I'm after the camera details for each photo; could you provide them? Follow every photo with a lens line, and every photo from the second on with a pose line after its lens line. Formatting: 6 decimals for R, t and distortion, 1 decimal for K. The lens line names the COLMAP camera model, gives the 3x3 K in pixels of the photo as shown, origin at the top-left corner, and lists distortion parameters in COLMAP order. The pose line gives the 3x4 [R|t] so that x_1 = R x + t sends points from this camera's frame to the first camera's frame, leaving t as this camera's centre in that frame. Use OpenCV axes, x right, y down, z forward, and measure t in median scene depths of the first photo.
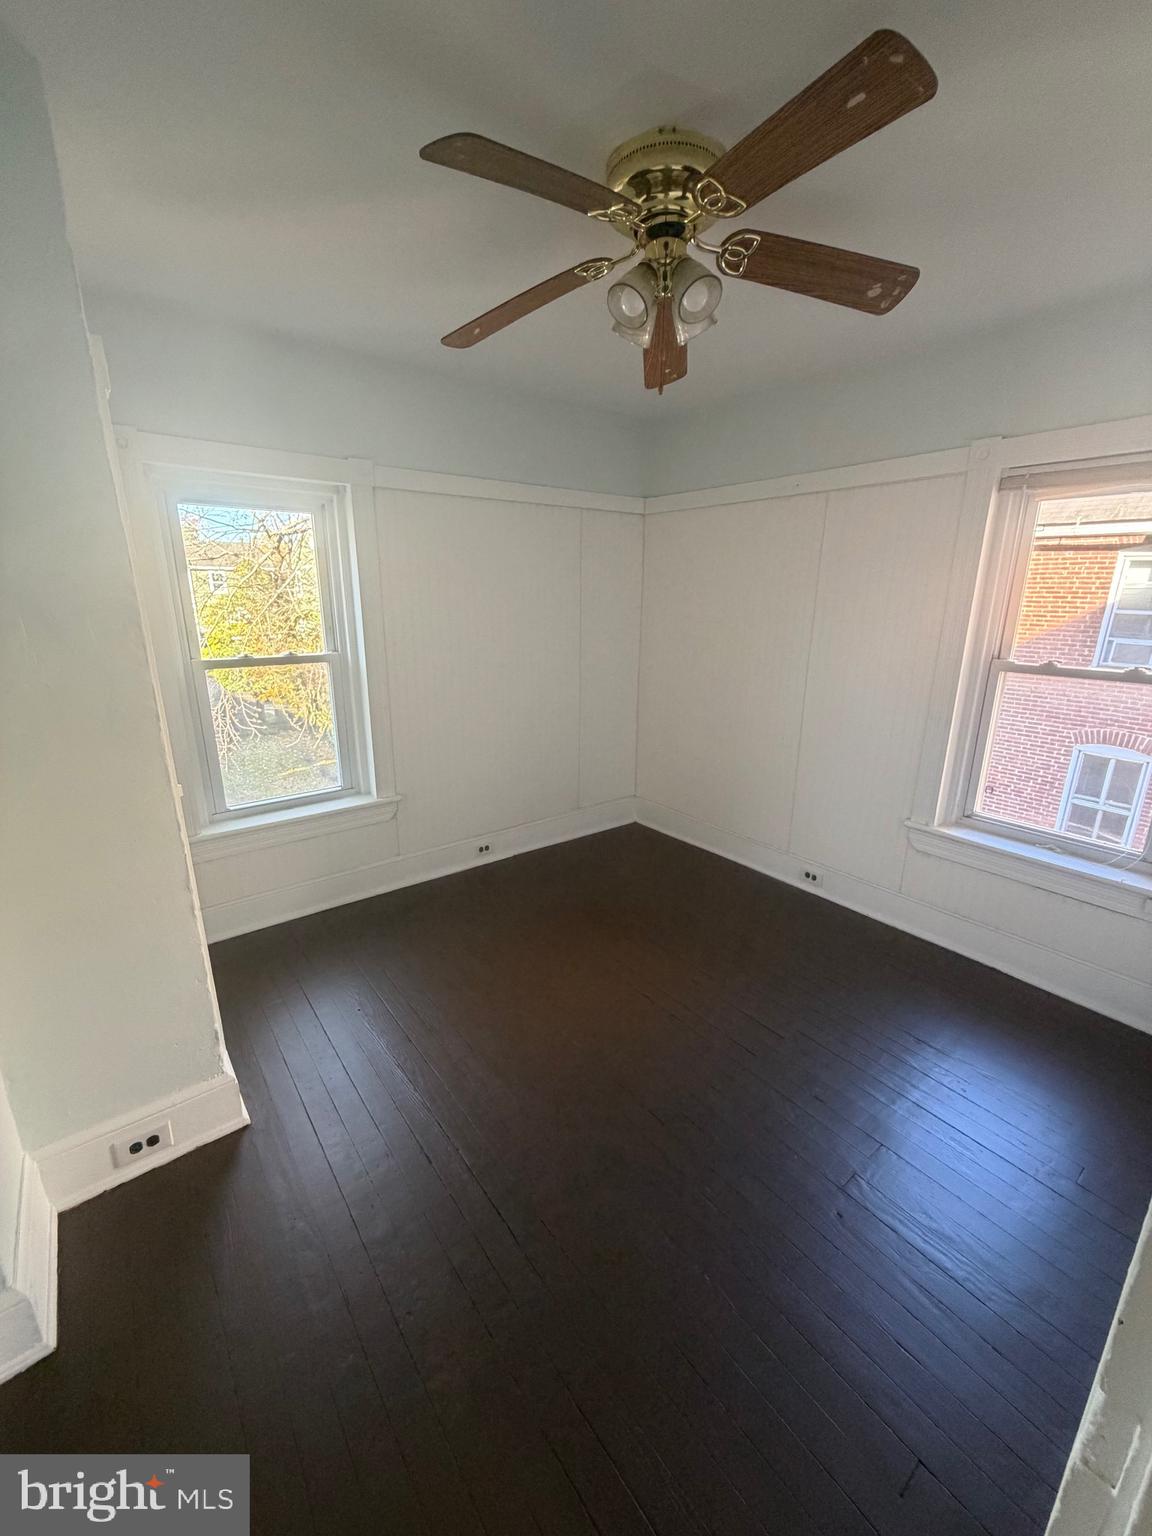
lens RADIAL K [[612.5, 0, 566.9], [0, 612.5, 776.9], [0, 0, 1]] dist [0.000782, -0.000241]
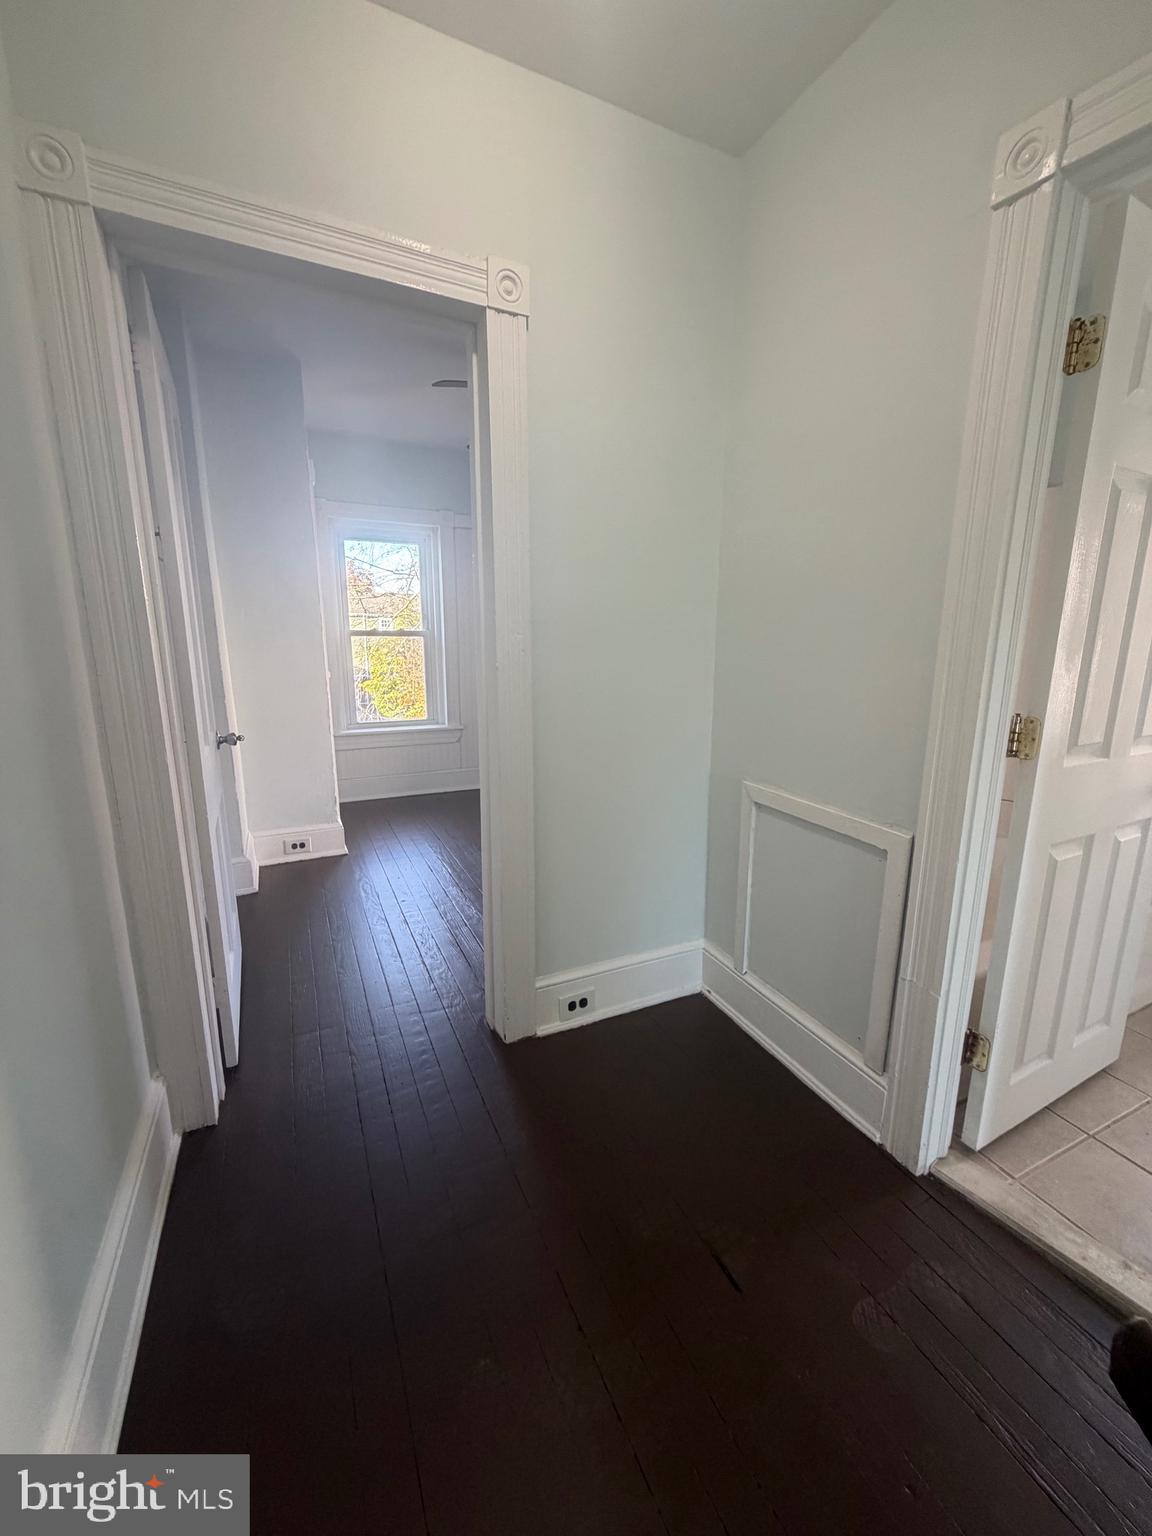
lens RADIAL K [[612.5, 0, 578.3], [0, 612.5, 773.2], [0, 0, 1]] dist [0.000782, -0.000241]
pose [[0.979330, 0.054218, -0.194868, 0.373592], [-0.065097, 0.996632, -0.049863, 0.247054], [0.191508, 0.061518, 0.979561, -0.512966]]
